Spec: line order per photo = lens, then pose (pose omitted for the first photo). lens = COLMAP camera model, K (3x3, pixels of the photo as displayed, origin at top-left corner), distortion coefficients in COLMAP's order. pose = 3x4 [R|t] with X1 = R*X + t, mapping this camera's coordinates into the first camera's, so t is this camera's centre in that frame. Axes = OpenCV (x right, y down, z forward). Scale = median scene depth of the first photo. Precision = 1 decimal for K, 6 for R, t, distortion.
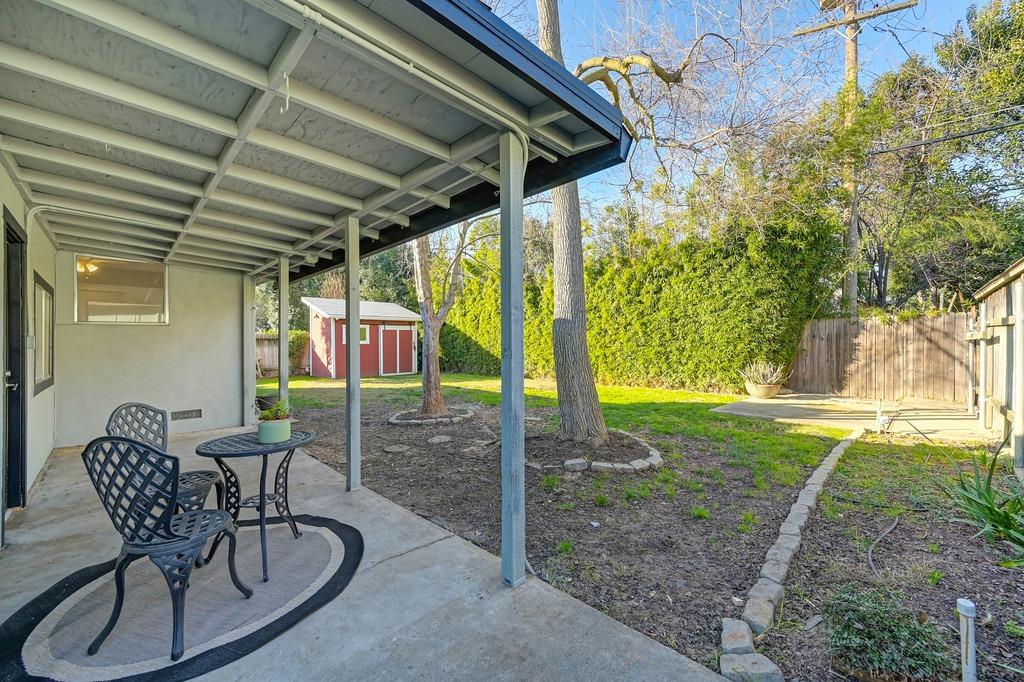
lens RADIAL K [[404.8, 0, 512.9], [0, 404.8, 344.2], [0, 0, 1]] dist [0.000790, 0.000214]
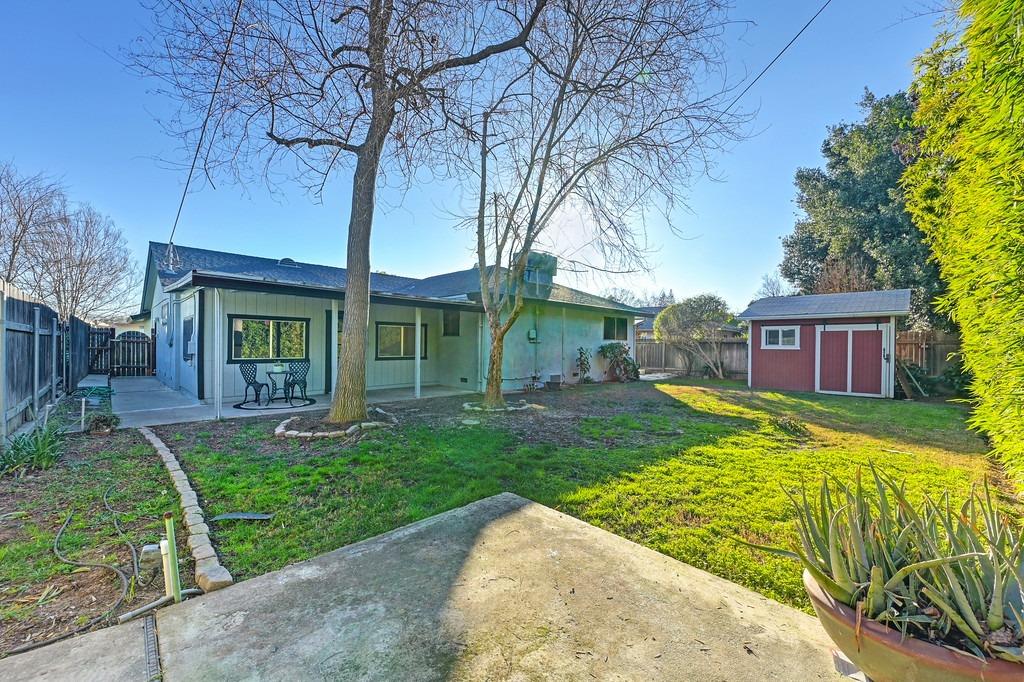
lens RADIAL K [[404.8, 0, 512.9], [0, 404.8, 344.2], [0, 0, 1]] dist [0.000790, 0.000214]
pose [[0.008398, 0.006989, -0.999940, 0.733609], [-0.020237, 0.999772, 0.006818, -0.009153], [0.999760, 0.020179, 0.008538, 0.741223]]
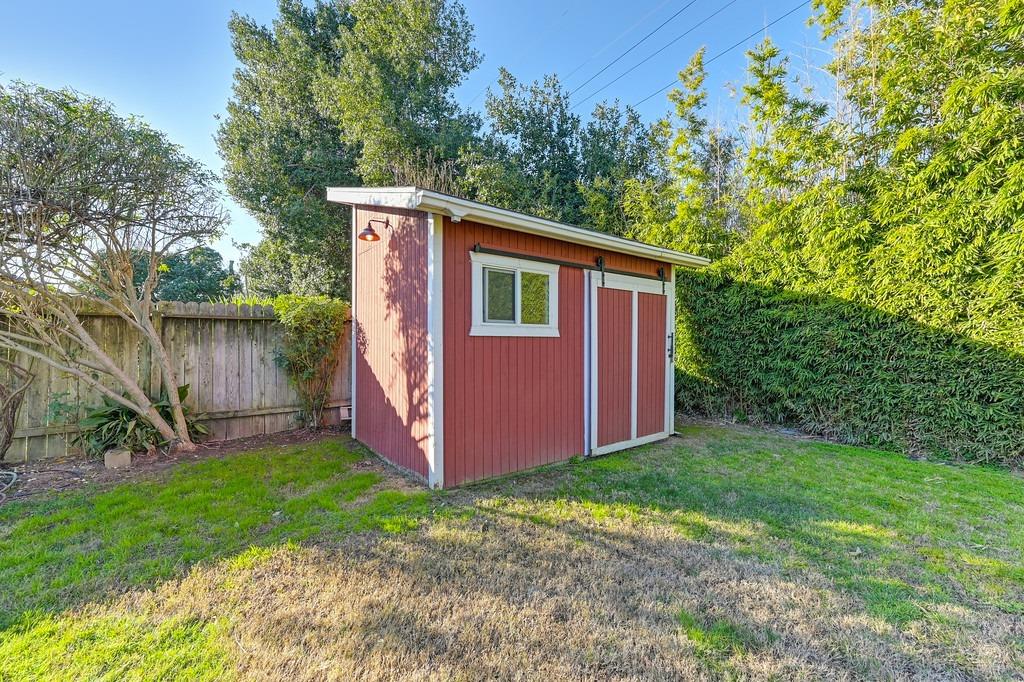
lens RADIAL K [[404.8, 0, 512.9], [0, 404.8, 344.2], [0, 0, 1]] dist [0.000790, 0.000214]
pose [[0.991406, 0.009796, -0.130452, -0.597300], [-0.010071, 0.999948, -0.001450, 0.007450], [0.130431, 0.002751, 0.991454, 1.252404]]
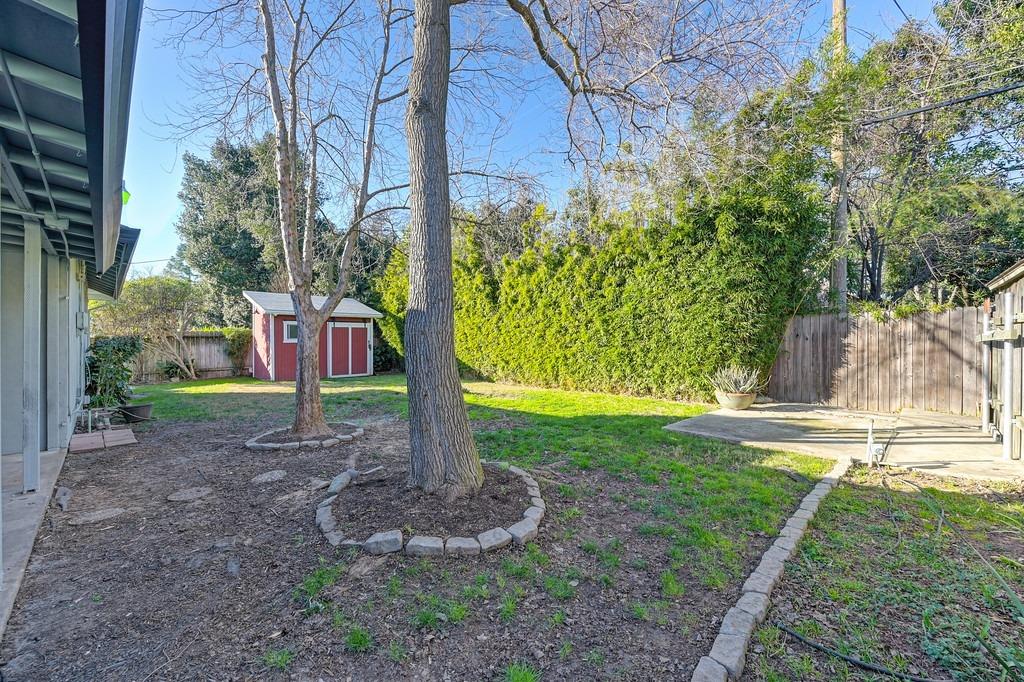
lens RADIAL K [[407.4, 0, 512.7], [0, 407.4, 338.7], [0, 0, 1]] dist [0.000697, 0.000197]
pose [[0.999962, 0.002024, 0.008524, 0.133442], [-0.001946, 0.999957, -0.009040, -0.003870], [-0.008542, 0.009023, 0.999923, 0.142302]]
